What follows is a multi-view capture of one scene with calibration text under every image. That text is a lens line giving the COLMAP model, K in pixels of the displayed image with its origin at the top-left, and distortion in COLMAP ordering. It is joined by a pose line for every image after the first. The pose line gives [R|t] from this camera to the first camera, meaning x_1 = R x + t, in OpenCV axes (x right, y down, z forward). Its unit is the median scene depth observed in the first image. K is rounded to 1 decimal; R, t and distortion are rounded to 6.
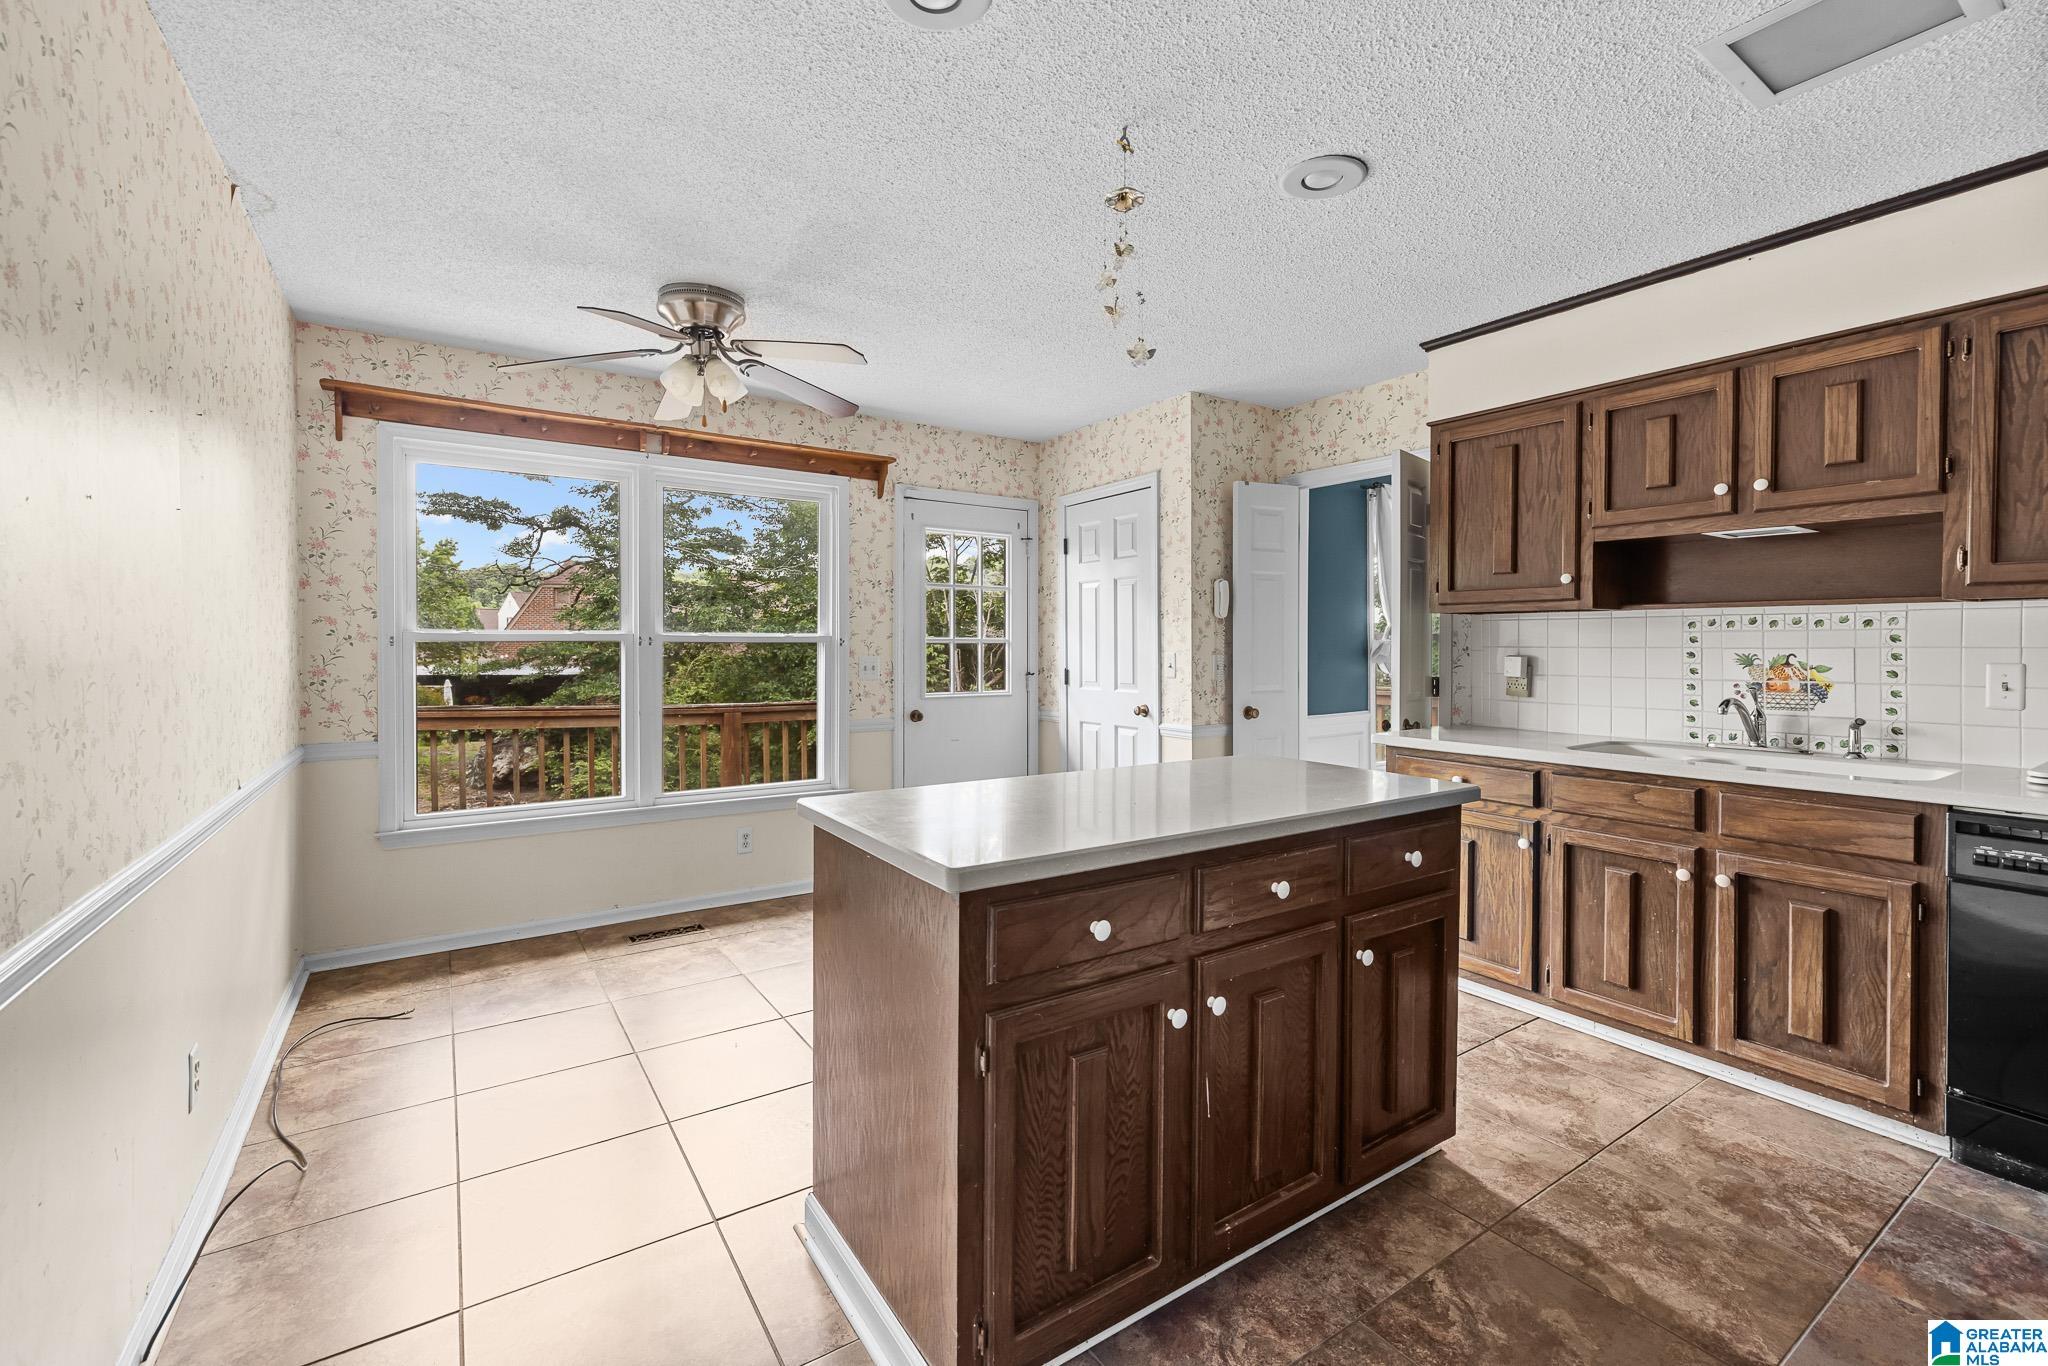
lens RADIAL K [[869.3, 0, 998.6], [0, 869.3, 640.1], [0, 0, 1]] dist [0.010179, -0.000019]
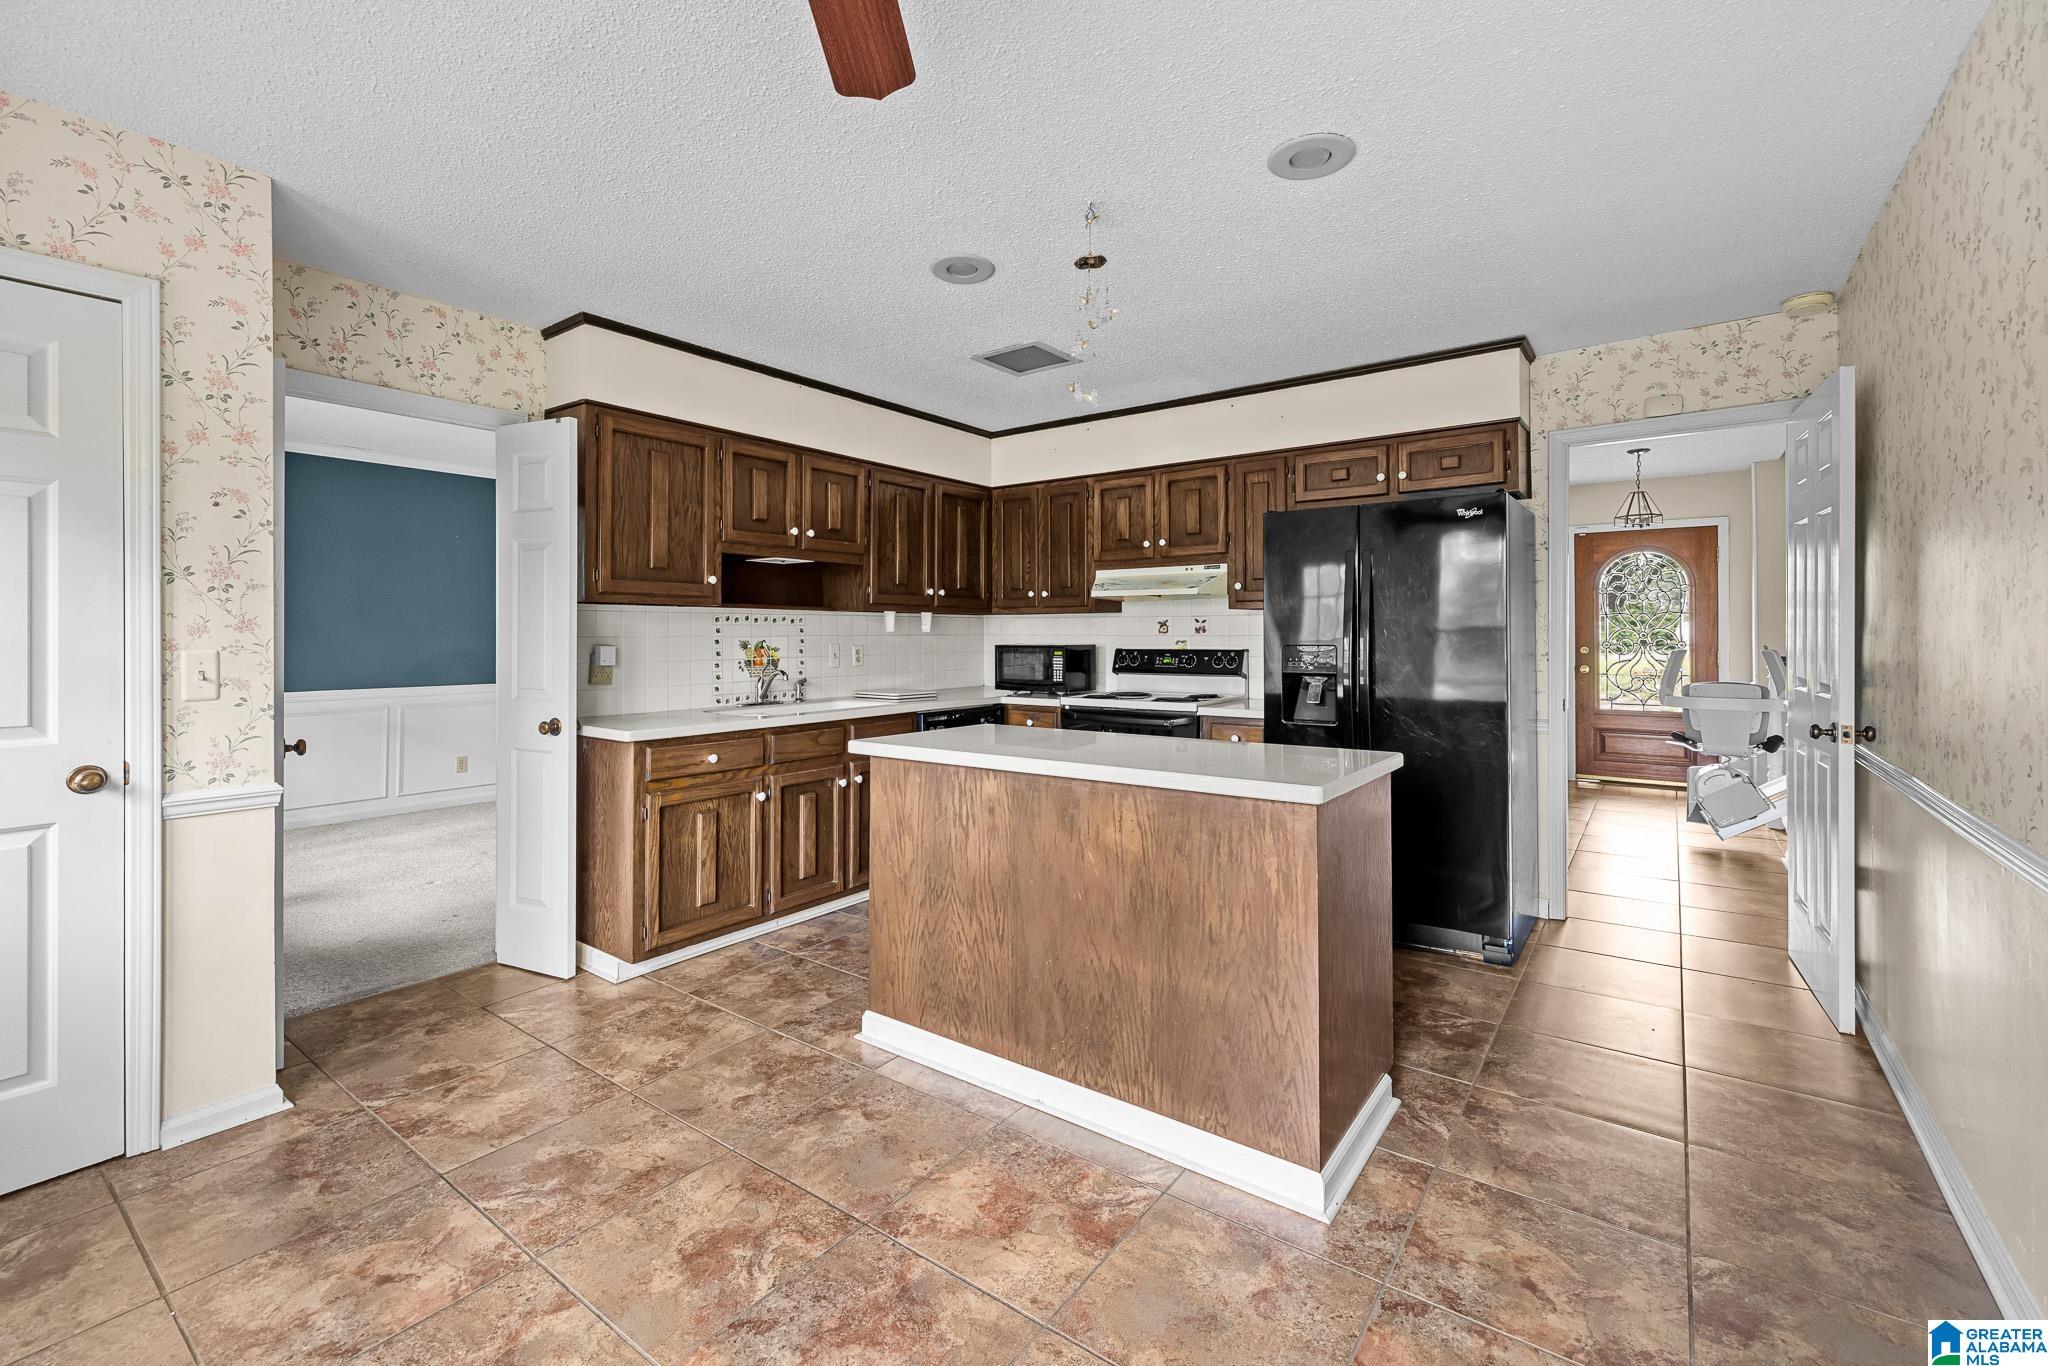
lens RADIAL K [[869.3, 0, 998.6], [0, 869.3, 640.1], [0, 0, 1]] dist [0.010179, -0.000019]
pose [[-0.337328, 0.000041, 0.941387, -0.630951], [0.002726, 0.999996, 0.000933, 0.014326], [-0.941383, 0.002881, -0.337327, 1.059307]]
